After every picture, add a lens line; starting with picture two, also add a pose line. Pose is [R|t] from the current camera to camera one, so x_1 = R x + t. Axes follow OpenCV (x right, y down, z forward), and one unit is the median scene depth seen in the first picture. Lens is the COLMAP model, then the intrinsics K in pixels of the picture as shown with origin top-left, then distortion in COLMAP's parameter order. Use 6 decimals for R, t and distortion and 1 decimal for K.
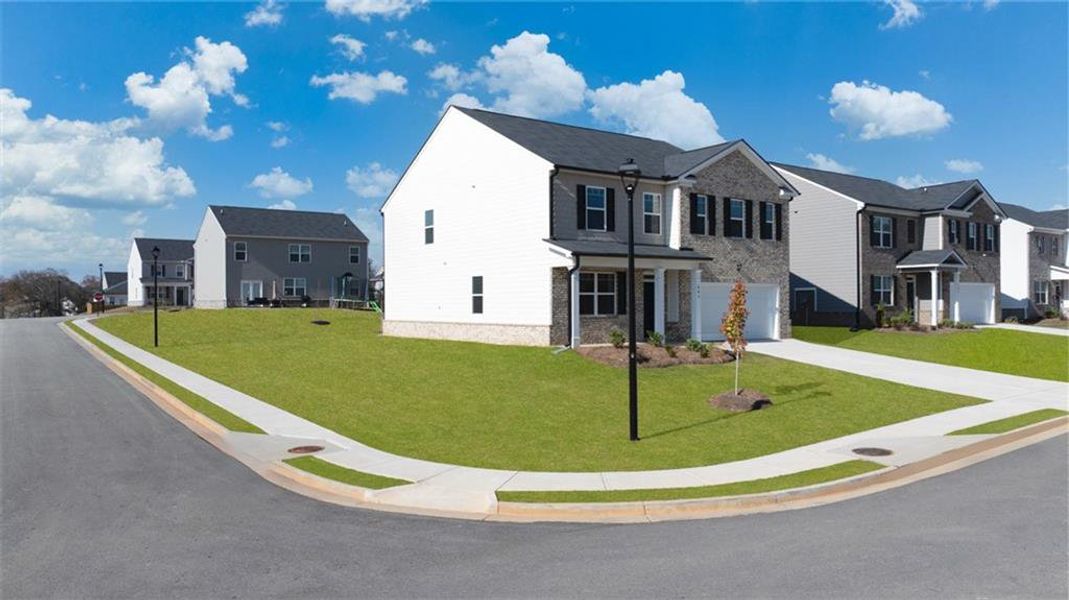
lens RADIAL K [[756.7, 0, 533.2], [0, 756.7, 299.7], [0, 0, 1]] dist [-0.009594, -0.003730]
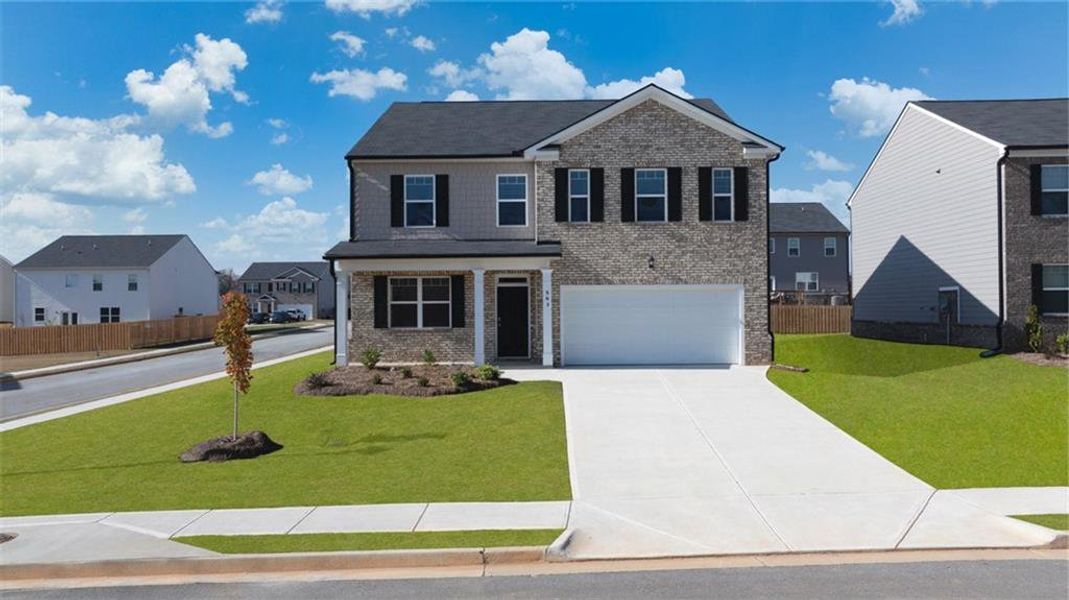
lens RADIAL K [[756.7, 0, 539.7], [0, 756.7, 302.5], [0, 0, 1]] dist [-0.009594, -0.003730]
pose [[0.807081, -0.005186, -0.590419, 0.642168], [0.007131, 0.999974, 0.000964, -0.007158], [0.590398, -0.004989, 0.807097, 0.374648]]
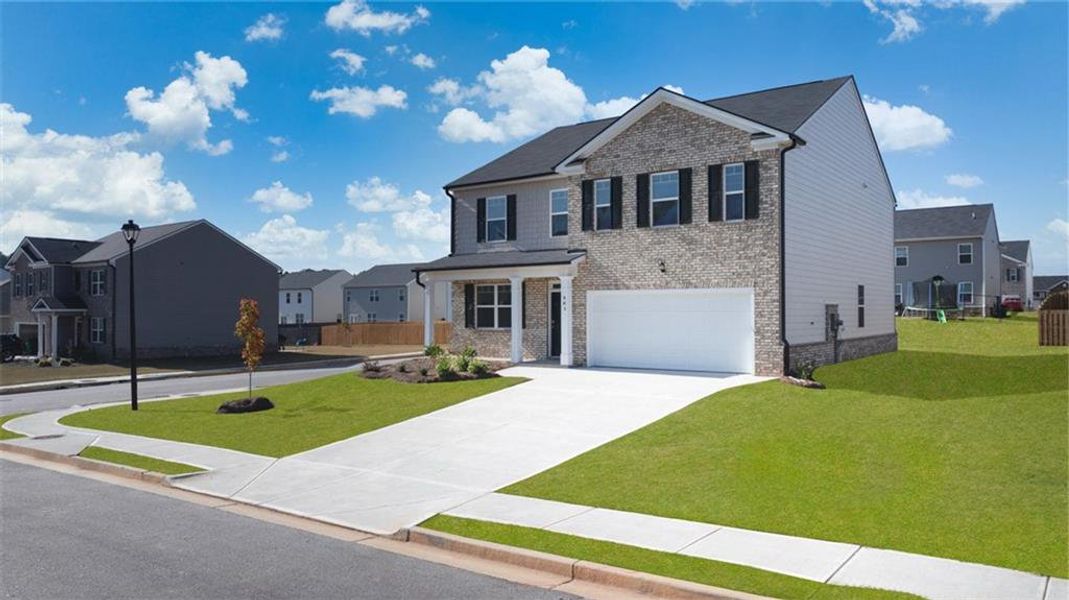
lens RADIAL K [[756.7, 0, 535.5], [0, 756.7, 302.2], [0, 0, 1]] dist [-0.009594, -0.003730]
pose [[0.307474, -0.007614, -0.951526, 0.961394], [0.004409, 0.999969, -0.006576, -0.006163], [0.951546, -0.002173, 0.307498, 0.700016]]
